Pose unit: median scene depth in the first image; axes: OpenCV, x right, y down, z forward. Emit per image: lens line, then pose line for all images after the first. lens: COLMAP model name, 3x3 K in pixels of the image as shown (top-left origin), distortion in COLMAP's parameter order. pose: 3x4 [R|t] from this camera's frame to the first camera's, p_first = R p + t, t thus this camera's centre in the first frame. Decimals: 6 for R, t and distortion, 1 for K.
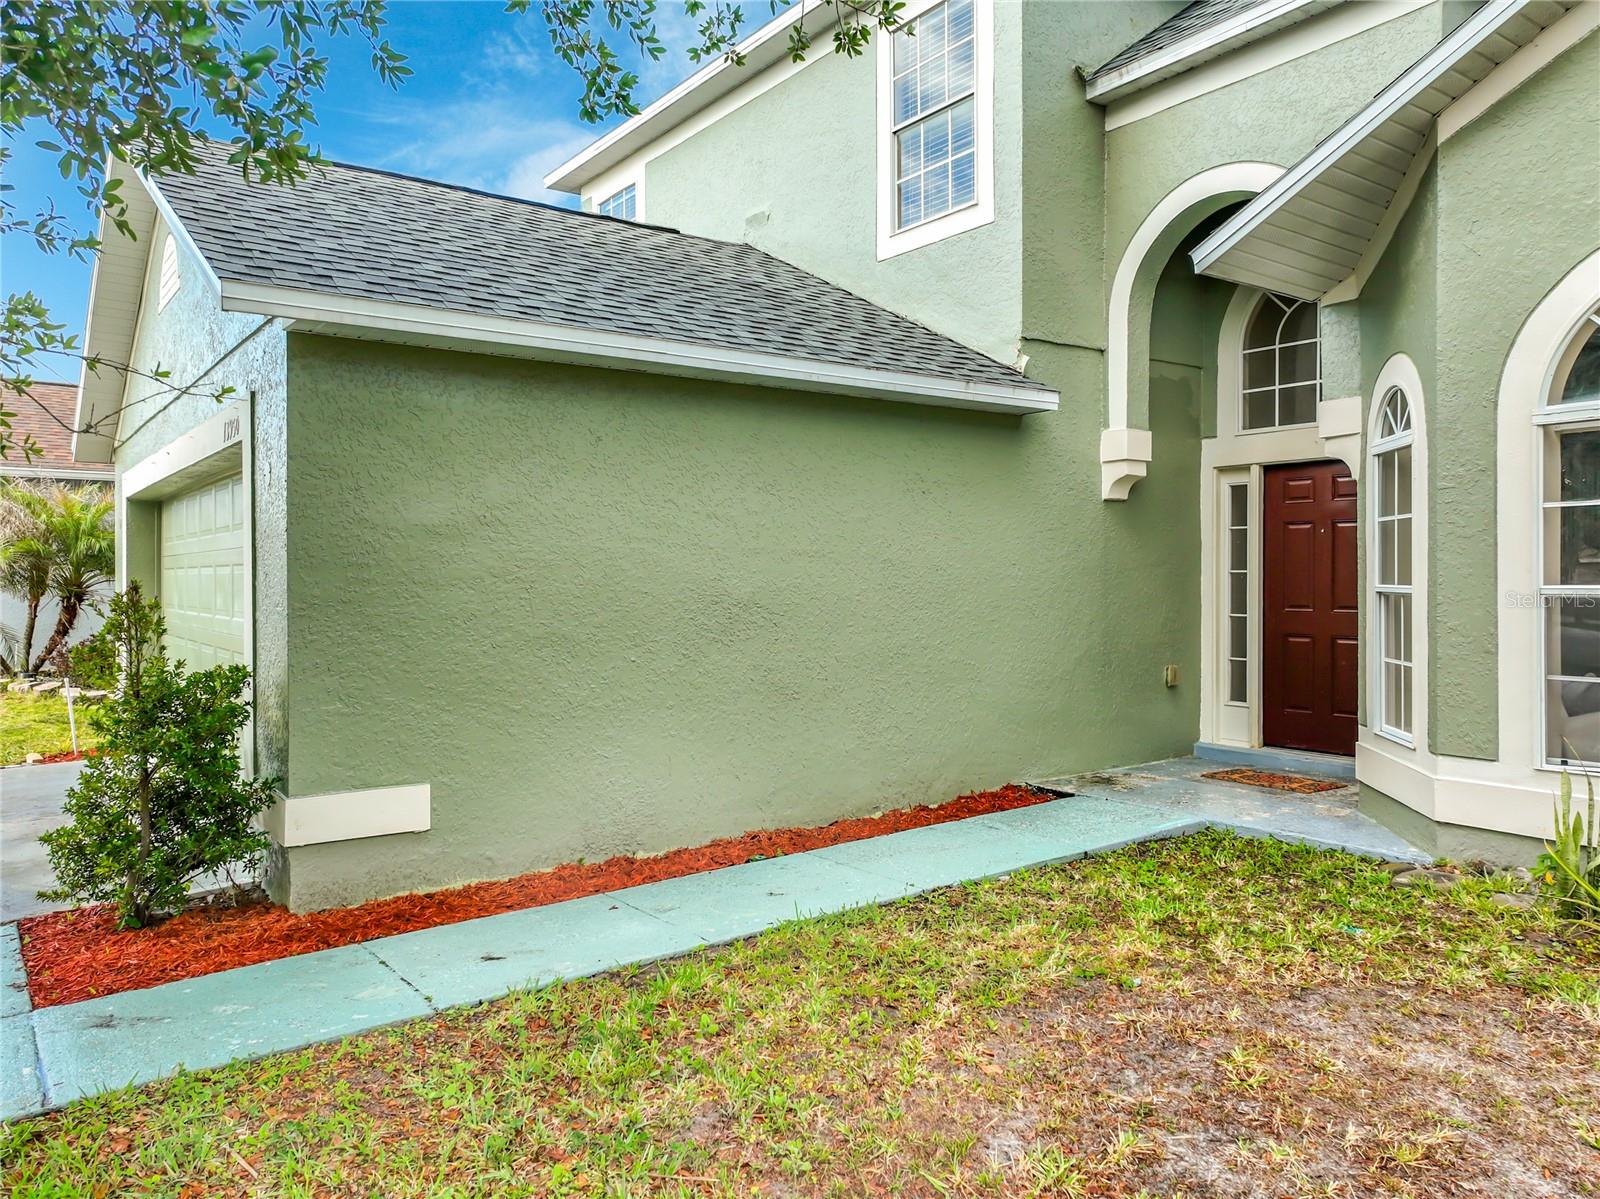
lens RADIAL K [[1129.9, 0, 785.8], [0, 1129.9, 584.5], [0, 0, 1]] dist [0.007088, 0.009380]
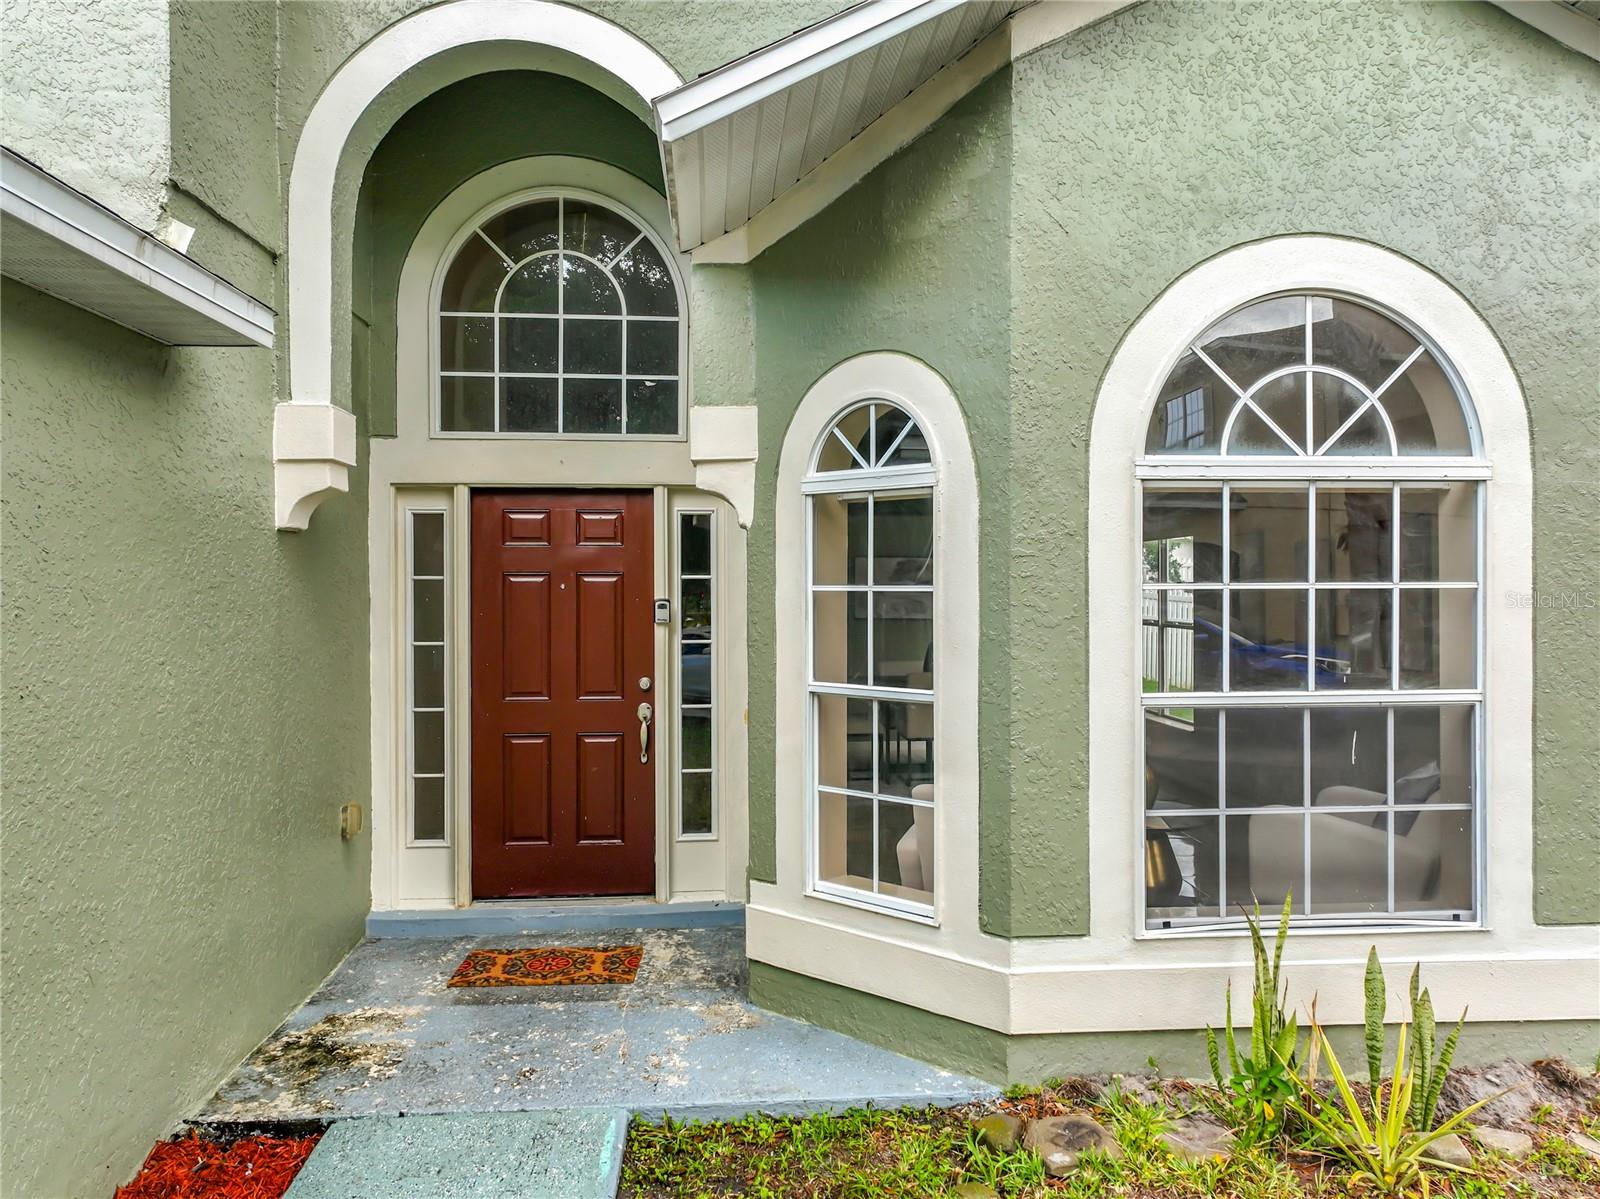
lens RADIAL K [[1129.9, 0, 784.6], [0, 1129.9, 597.5], [0, 0, 1]] dist [0.007088, 0.009380]
pose [[0.521995, -0.008972, 0.852901, -0.075338], [0.008685, 0.999949, 0.005204, -0.055077], [-0.852904, 0.004691, 0.522046, 0.652451]]
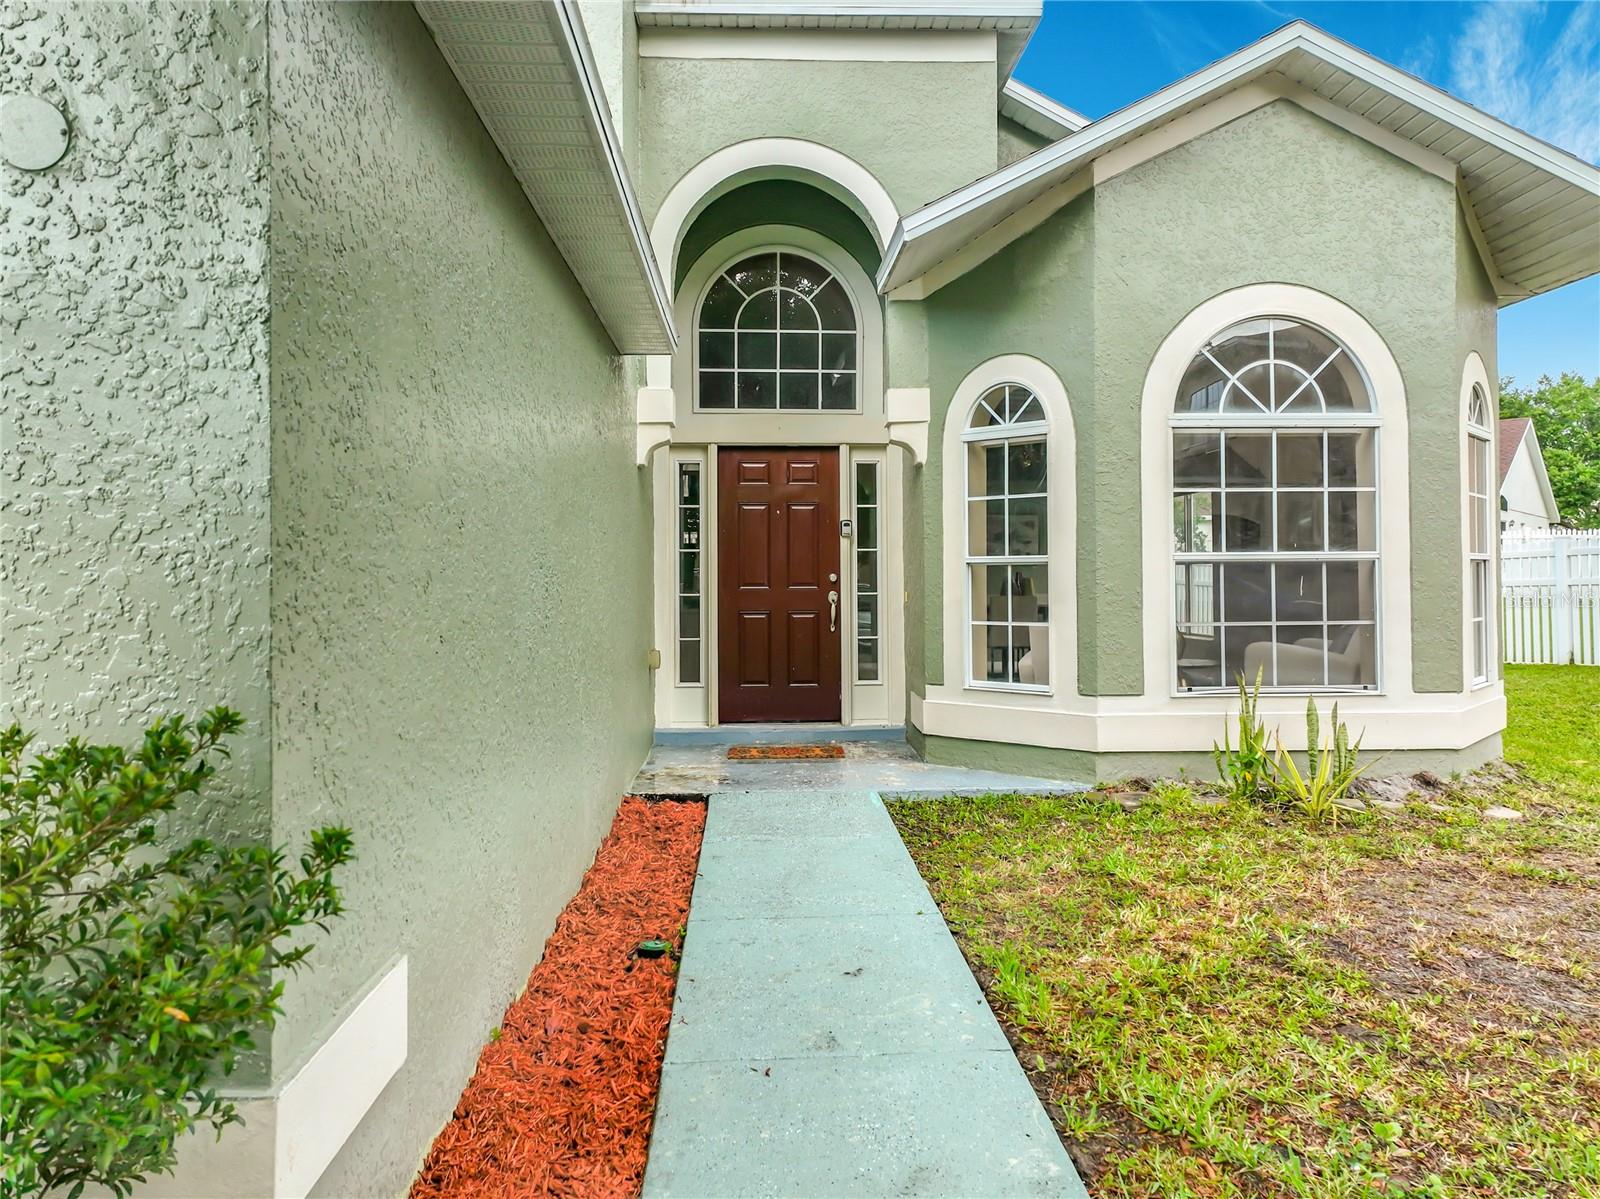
lens RADIAL K [[1129.9, 0, 773.4], [0, 1129.9, 568.3], [0, 0, 1]] dist [0.007088, 0.009380]
pose [[0.552187, 0.006077, 0.833698, -0.518194], [0.011754, 0.999817, -0.015074, 0.026060], [-0.833638, 0.018123, 0.552014, 0.541587]]
